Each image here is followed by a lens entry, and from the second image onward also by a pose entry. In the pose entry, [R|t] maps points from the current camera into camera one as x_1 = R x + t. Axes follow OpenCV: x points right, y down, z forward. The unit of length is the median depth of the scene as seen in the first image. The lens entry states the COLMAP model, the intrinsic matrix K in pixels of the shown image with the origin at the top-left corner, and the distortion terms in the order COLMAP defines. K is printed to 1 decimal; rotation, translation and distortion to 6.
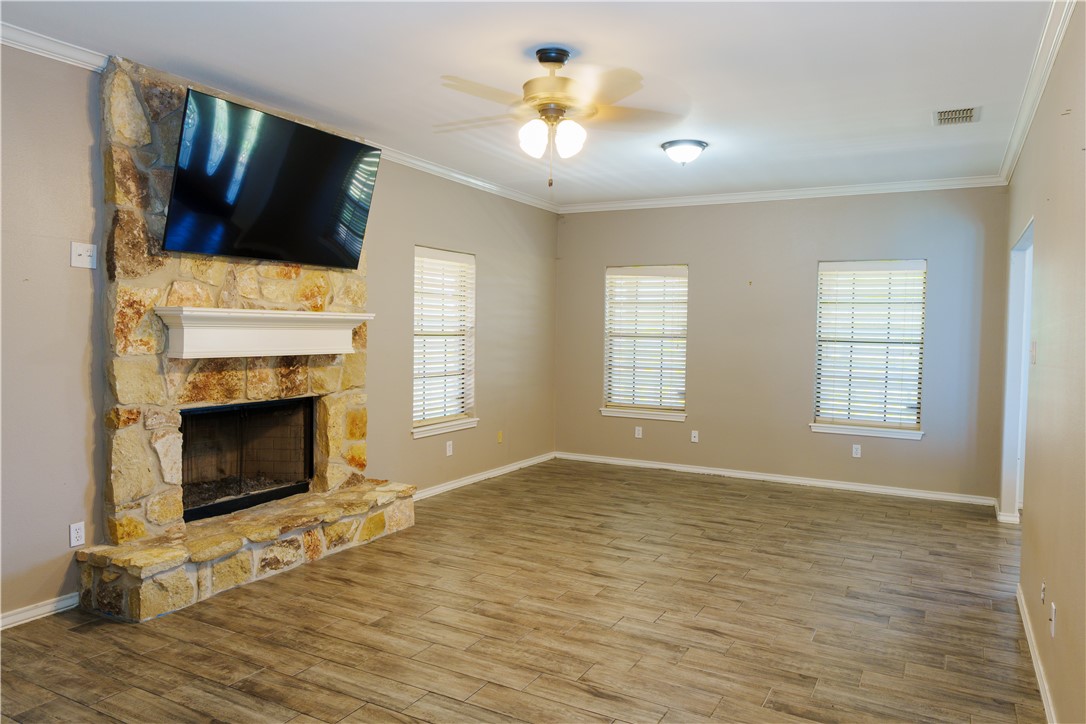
lens RADIAL K [[756.2, 0, 546.9], [0, 756.2, 379.2], [0, 0, 1]] dist [0.000750, -0.005744]
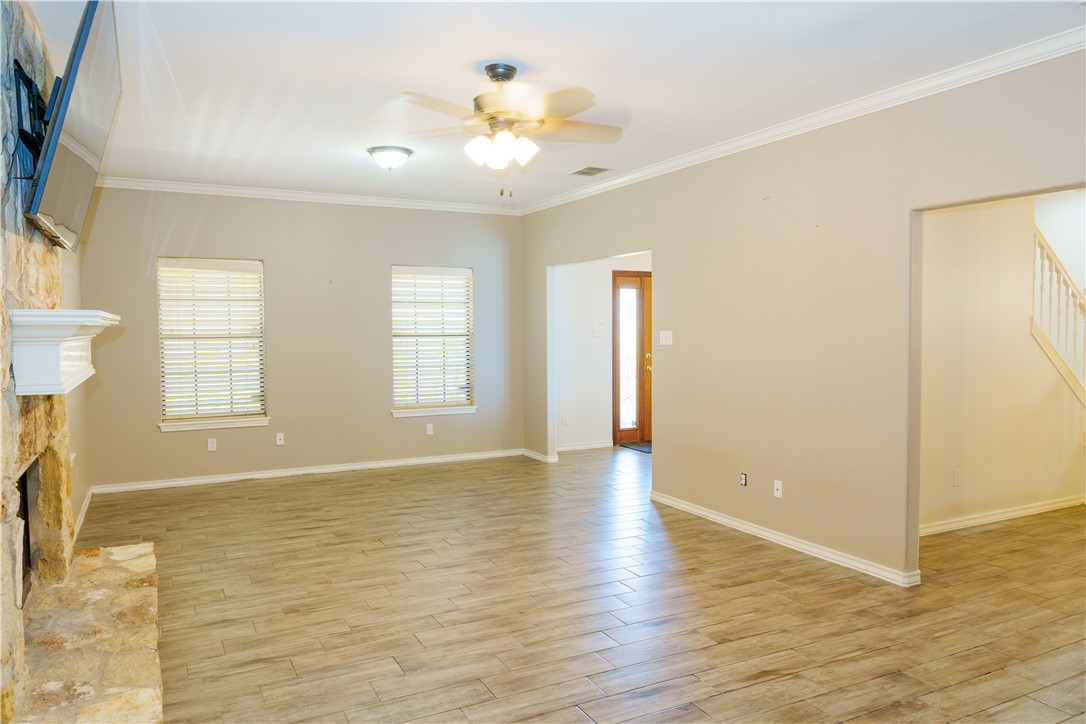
lens RADIAL K [[756.2, 0, 547.9], [0, 756.2, 370.1], [0, 0, 1]] dist [0.000750, -0.005744]
pose [[0.554887, -0.067843, 0.829155, -0.579589], [0.070830, 0.996903, 0.034167, -0.029408], [-0.828905, 0.039770, 0.557973, 0.247806]]
